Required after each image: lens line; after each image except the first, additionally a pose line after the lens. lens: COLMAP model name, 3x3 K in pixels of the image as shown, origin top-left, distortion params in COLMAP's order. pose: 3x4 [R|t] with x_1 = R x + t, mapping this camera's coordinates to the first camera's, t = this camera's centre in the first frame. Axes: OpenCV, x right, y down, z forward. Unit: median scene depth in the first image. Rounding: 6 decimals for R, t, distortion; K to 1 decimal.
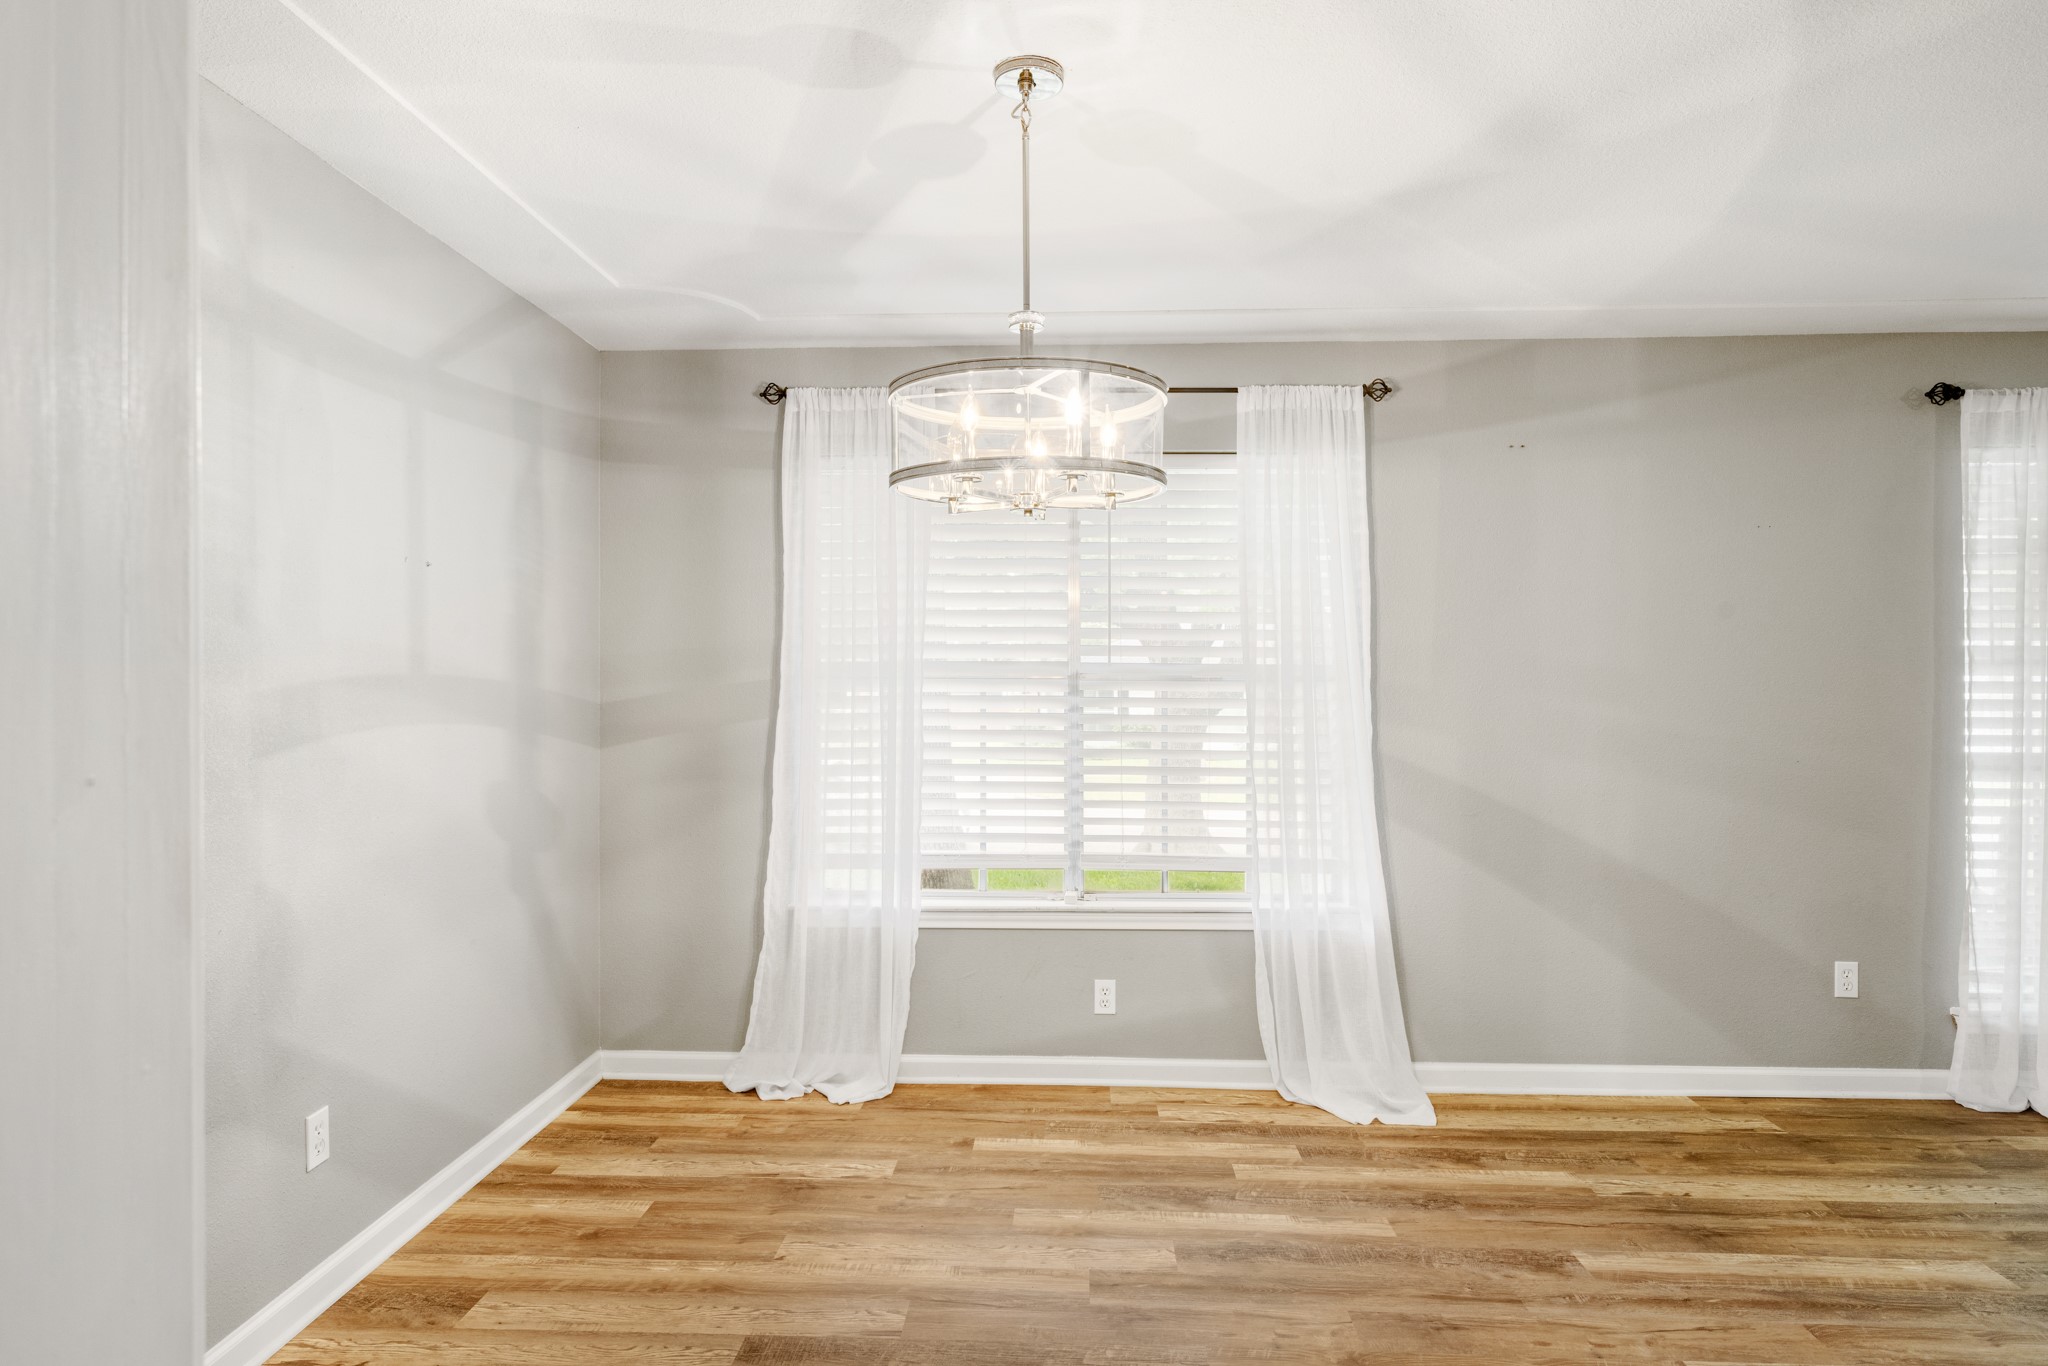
lens RADIAL K [[1174.7, 0, 1027.2], [0, 1174.7, 673.6], [0, 0, 1]] dist [0.000366, -0.000509]
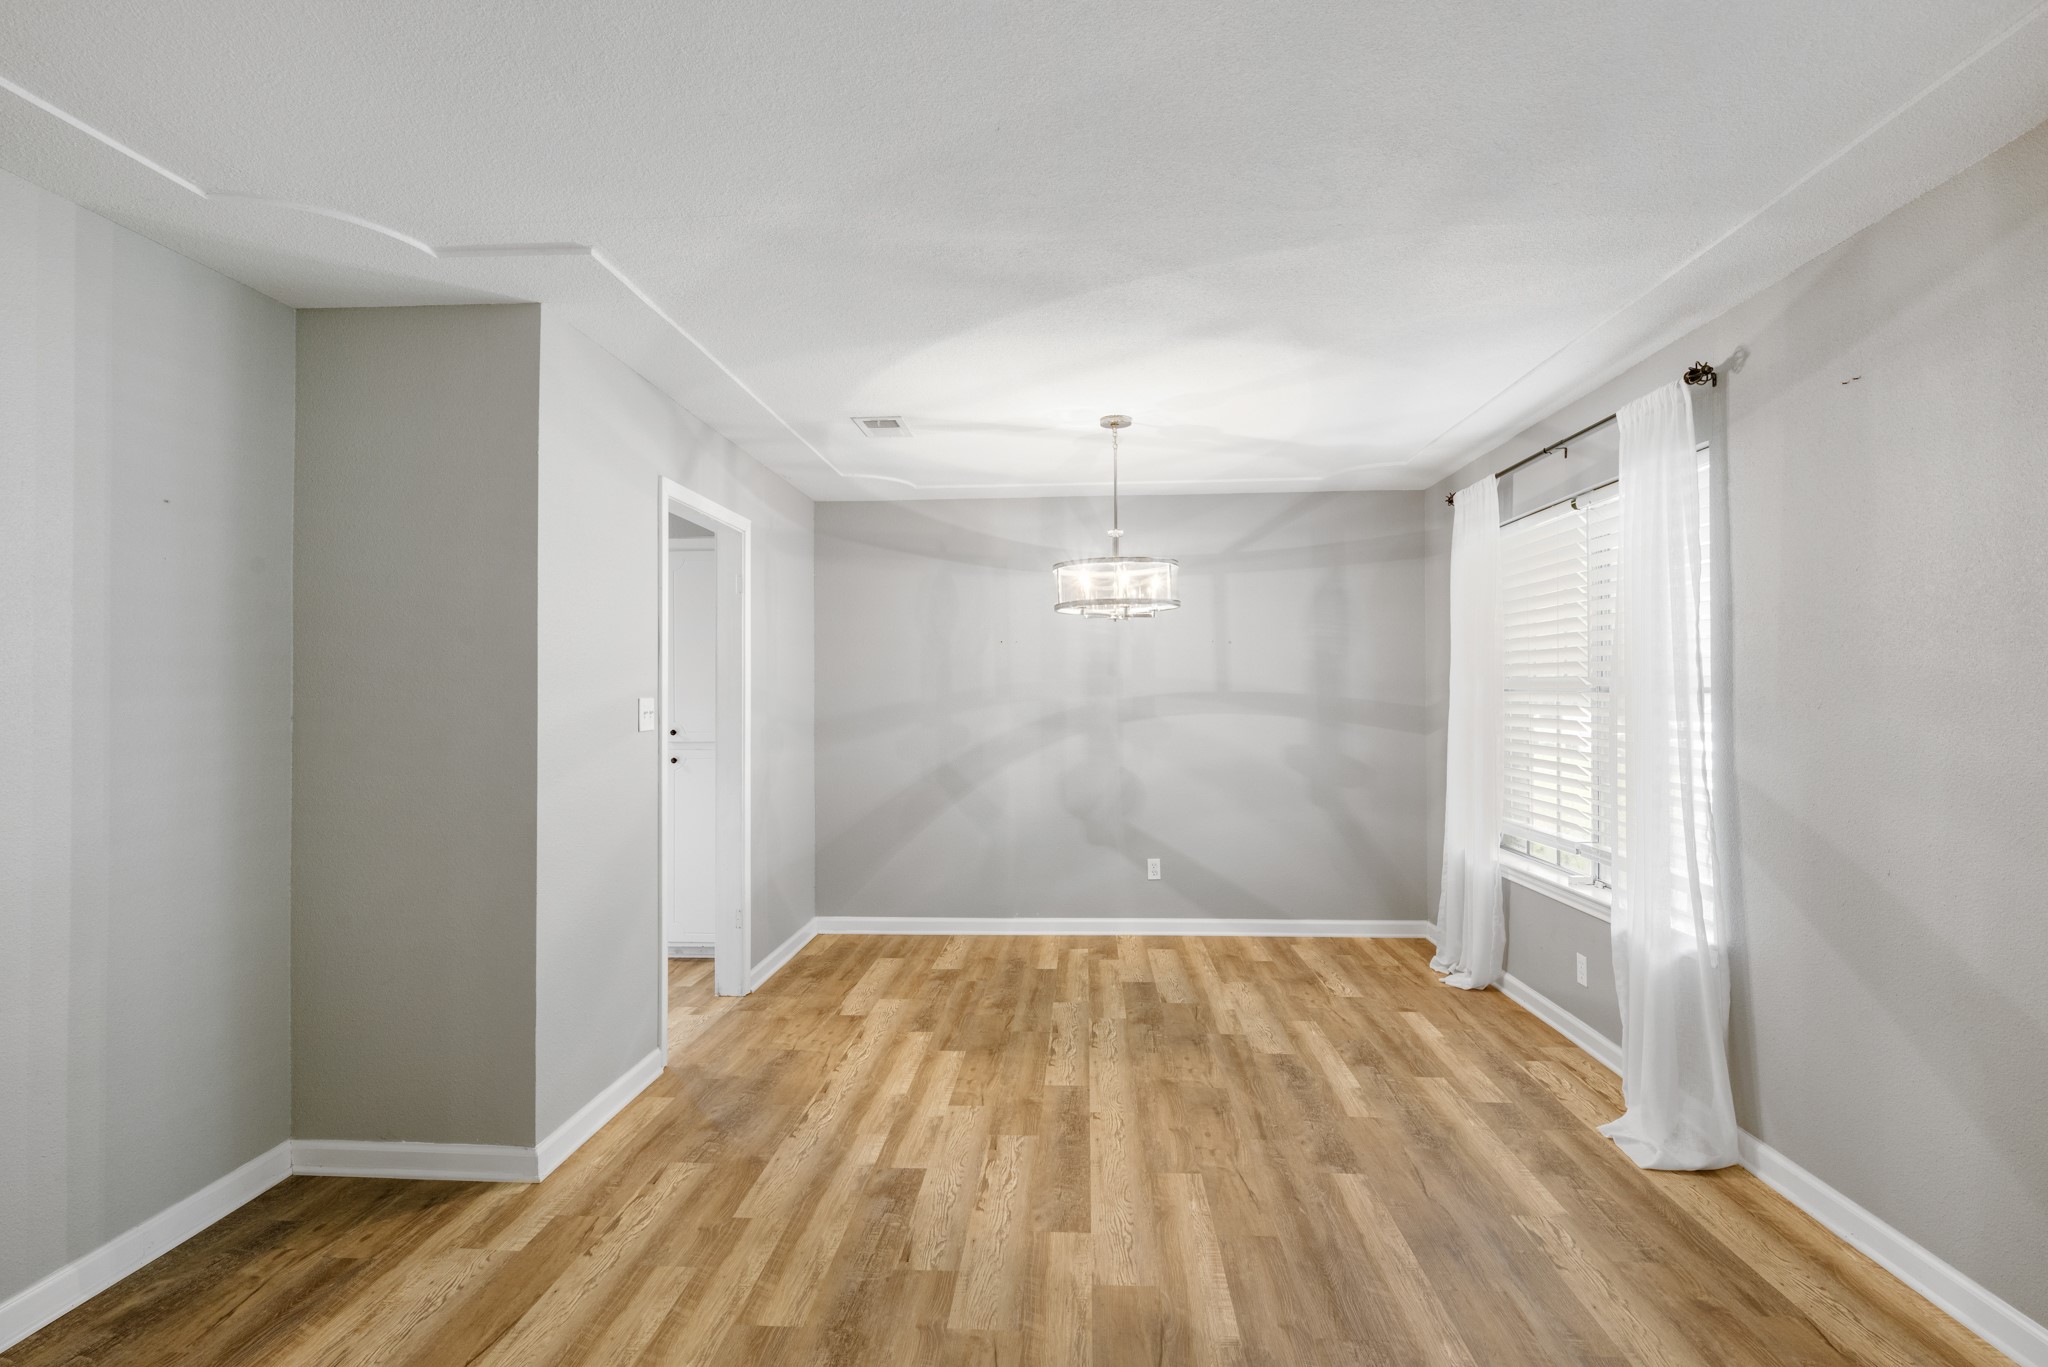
lens RADIAL K [[1009.2, 0, 1023.0], [0, 1009.2, 688.7], [0, 0, 1]] dist [-0.003308, -0.000685]
pose [[-0.013530, -0.003828, -0.999901, 1.341814], [0.014915, 0.999881, -0.004029, -0.002003], [0.999797, -0.014968, -0.013471, 0.605918]]
